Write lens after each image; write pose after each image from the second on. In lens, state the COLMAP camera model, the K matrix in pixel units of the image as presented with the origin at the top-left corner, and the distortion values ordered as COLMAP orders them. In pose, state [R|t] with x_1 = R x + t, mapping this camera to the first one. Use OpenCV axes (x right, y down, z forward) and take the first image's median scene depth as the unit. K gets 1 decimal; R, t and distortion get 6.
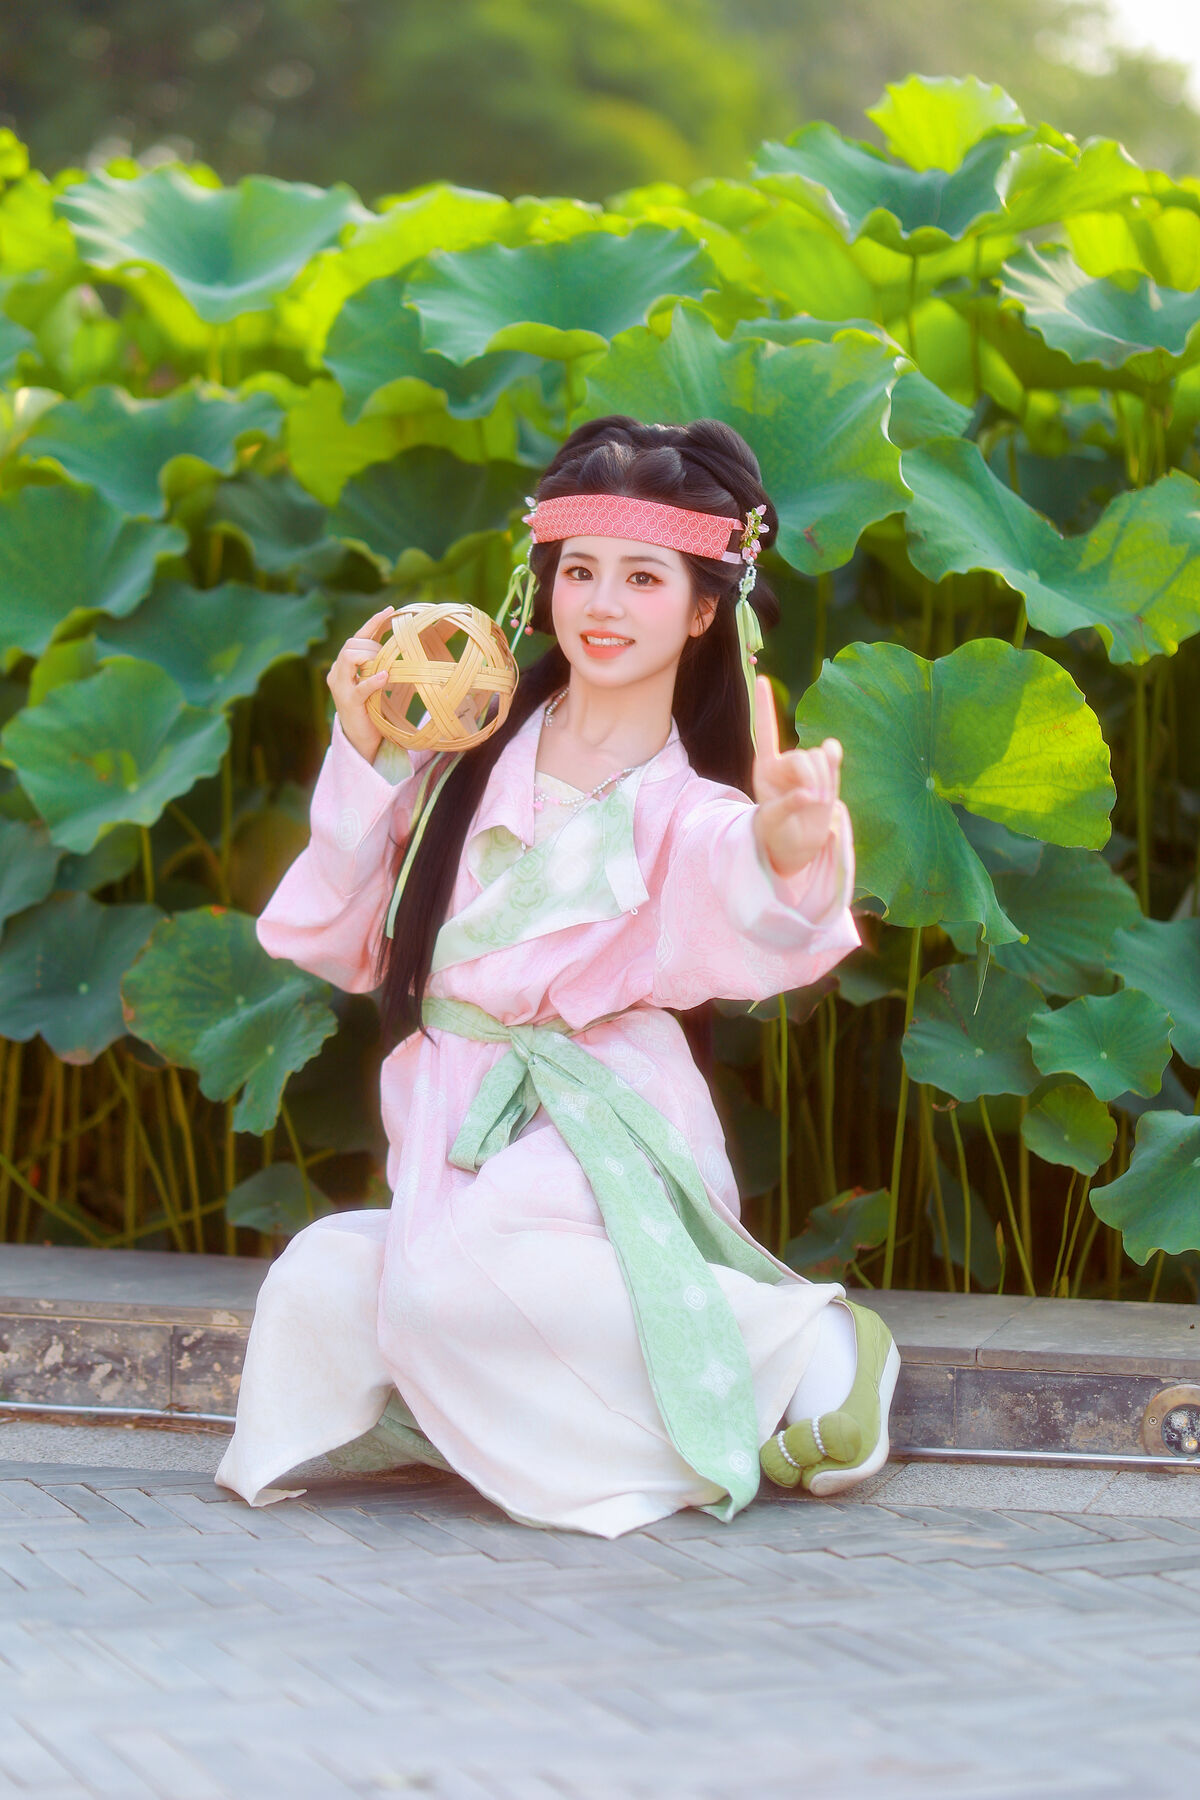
lens RADIAL K [[4488.1, 0, 597.9], [0, 4488.1, 875.2], [0, 0, 1]] dist [0.084402, 0.201838]
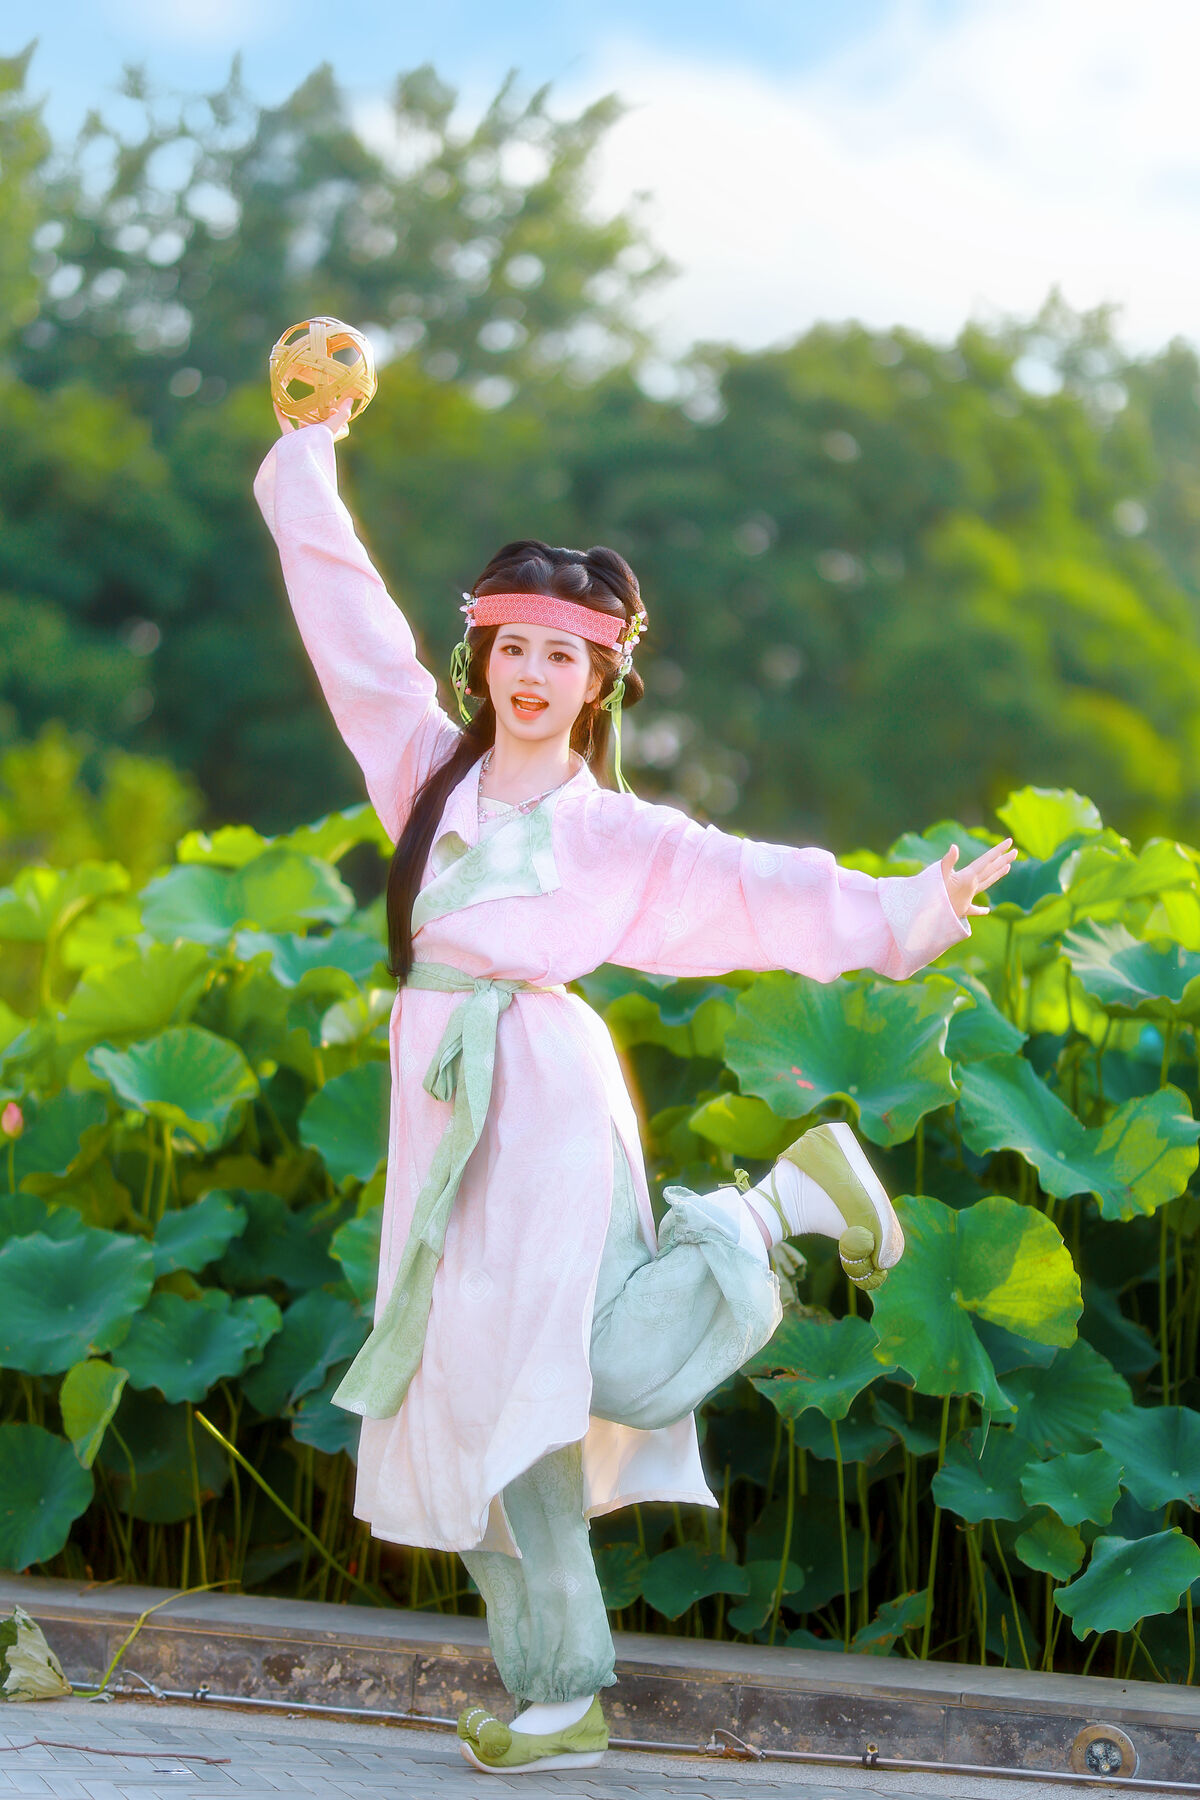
lens RADIAL K [[4549.3, 0, 600.0], [0, 4549.3, 900.0], [0, 0, 1]] dist [0.036829, 0.663371]
pose [[0.992555, 0.036303, -0.116265, 0.123166], [-0.049668, 0.992215, -0.114203, 0.025111], [0.111214, 0.119128, 0.986631, -0.450374]]
